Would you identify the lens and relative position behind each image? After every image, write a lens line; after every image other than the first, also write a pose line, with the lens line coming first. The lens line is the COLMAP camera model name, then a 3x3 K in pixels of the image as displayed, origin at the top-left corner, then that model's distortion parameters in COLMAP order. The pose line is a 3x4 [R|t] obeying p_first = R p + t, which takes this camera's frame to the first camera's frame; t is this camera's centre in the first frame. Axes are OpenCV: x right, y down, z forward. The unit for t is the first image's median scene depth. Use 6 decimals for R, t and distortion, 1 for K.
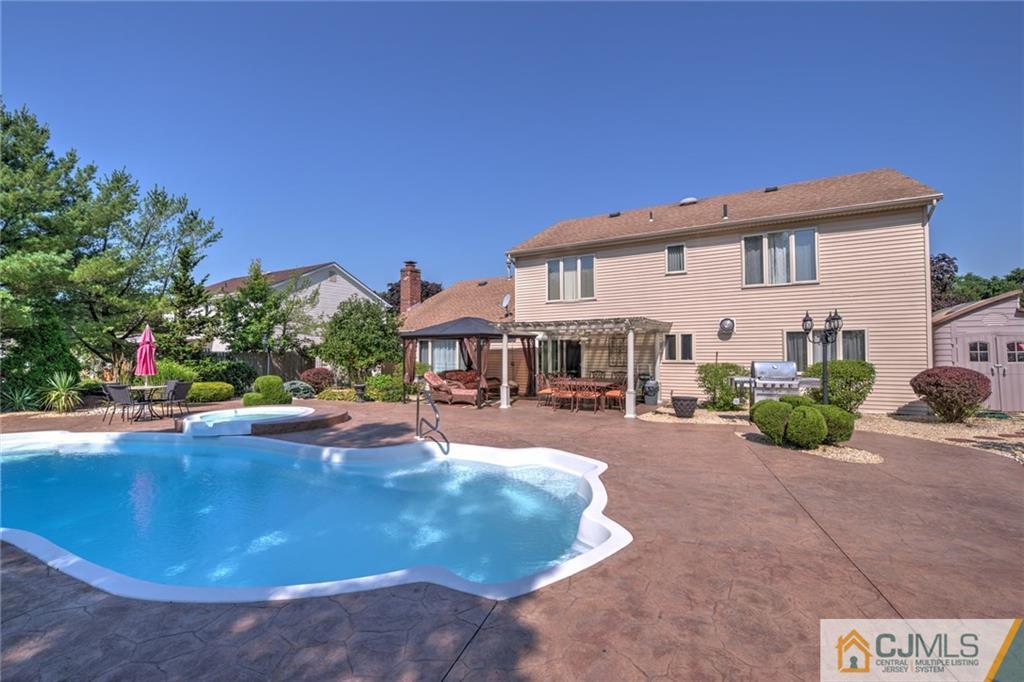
lens RADIAL K [[439.4, 0, 515.9], [0, 439.4, 341.8], [0, 0, 1]] dist [-0.010585, -0.007169]
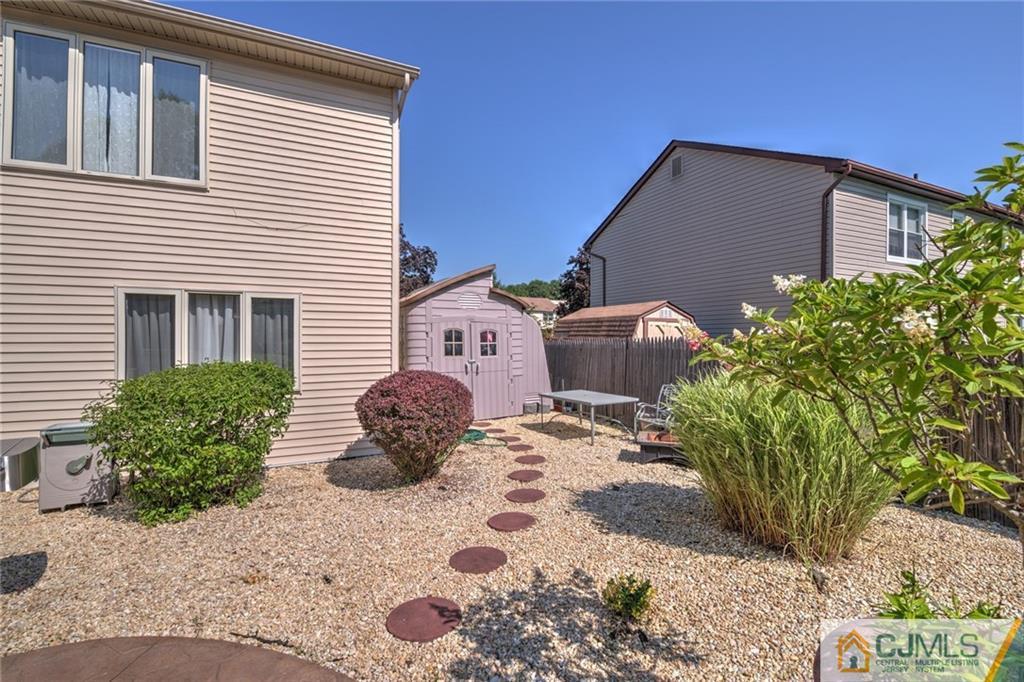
lens RADIAL K [[439.4, 0, 509.7], [0, 439.4, 342.5], [0, 0, 1]] dist [-0.010585, -0.007169]
pose [[0.571113, 0.000228, 0.820872, 0.520001], [-0.024341, 0.999565, 0.016658, 0.008177], [-0.820511, -0.029494, 0.570870, 0.497038]]
